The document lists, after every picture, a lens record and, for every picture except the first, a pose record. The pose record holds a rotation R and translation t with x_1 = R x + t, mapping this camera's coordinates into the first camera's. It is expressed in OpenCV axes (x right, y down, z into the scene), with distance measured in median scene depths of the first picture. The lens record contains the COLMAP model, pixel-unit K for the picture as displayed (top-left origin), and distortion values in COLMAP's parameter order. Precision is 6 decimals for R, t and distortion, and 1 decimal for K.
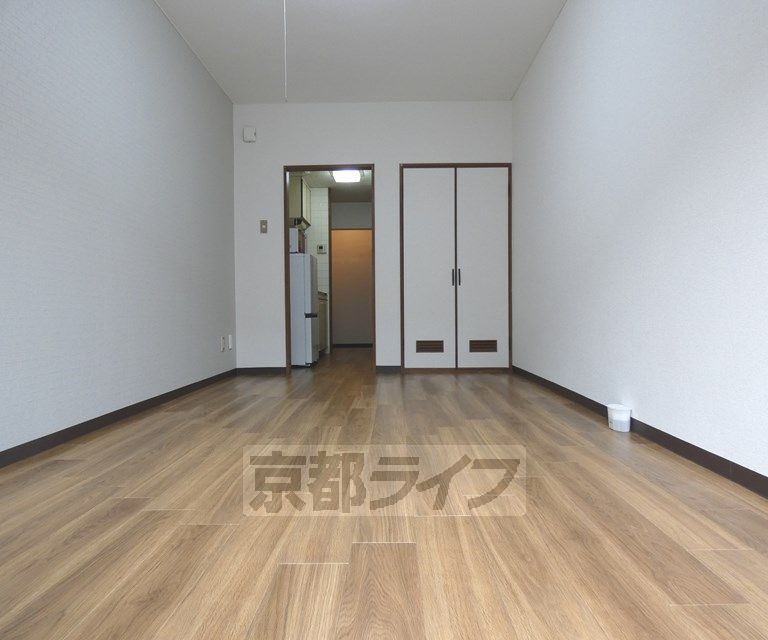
lens RADIAL K [[512.3, 0, 384.9], [0, 512.3, 319.0], [0, 0, 1]] dist [0.006914, 0.003420]
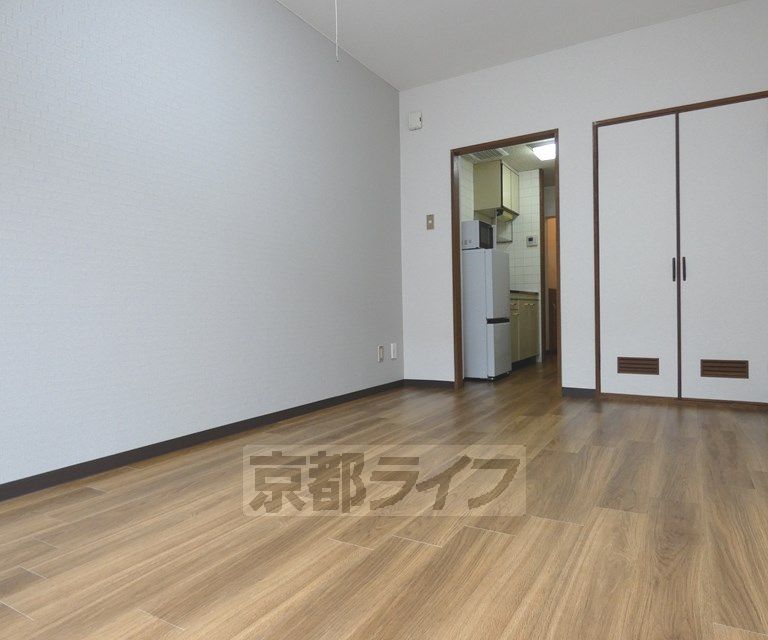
lens RADIAL K [[512.3, 0, 392.2], [0, 512.3, 315.9], [0, 0, 1]] dist [0.006914, 0.003420]
pose [[0.872541, -0.000428, -0.488541, 0.139837], [0.002728, 0.999988, 0.003995, -0.021125], [0.488534, -0.004819, 0.872532, 0.191701]]
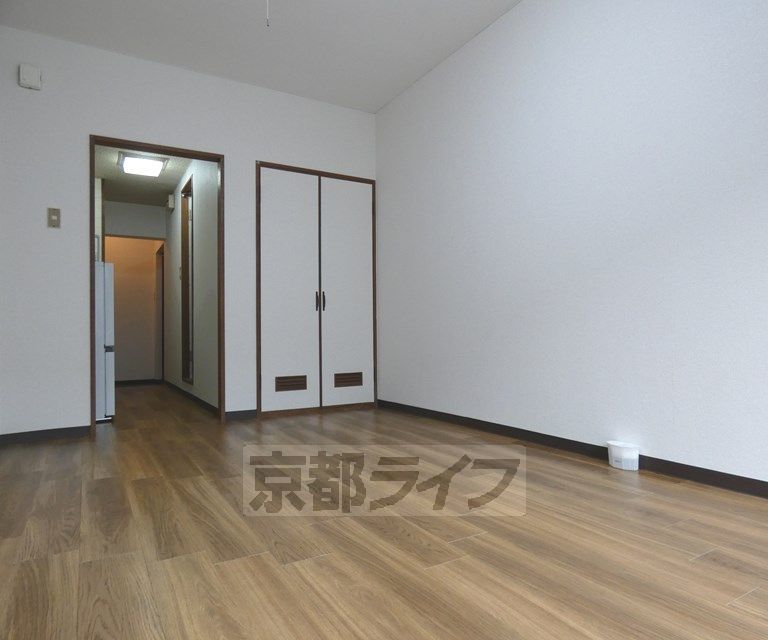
lens RADIAL K [[512.3, 0, 390.0], [0, 512.3, 318.5], [0, 0, 1]] dist [0.006914, 0.003420]
pose [[0.854866, 0.010981, 0.518733, -0.208243], [0.013305, 0.998983, -0.043073, -0.013580], [-0.518678, 0.043723, 0.853851, 0.201420]]
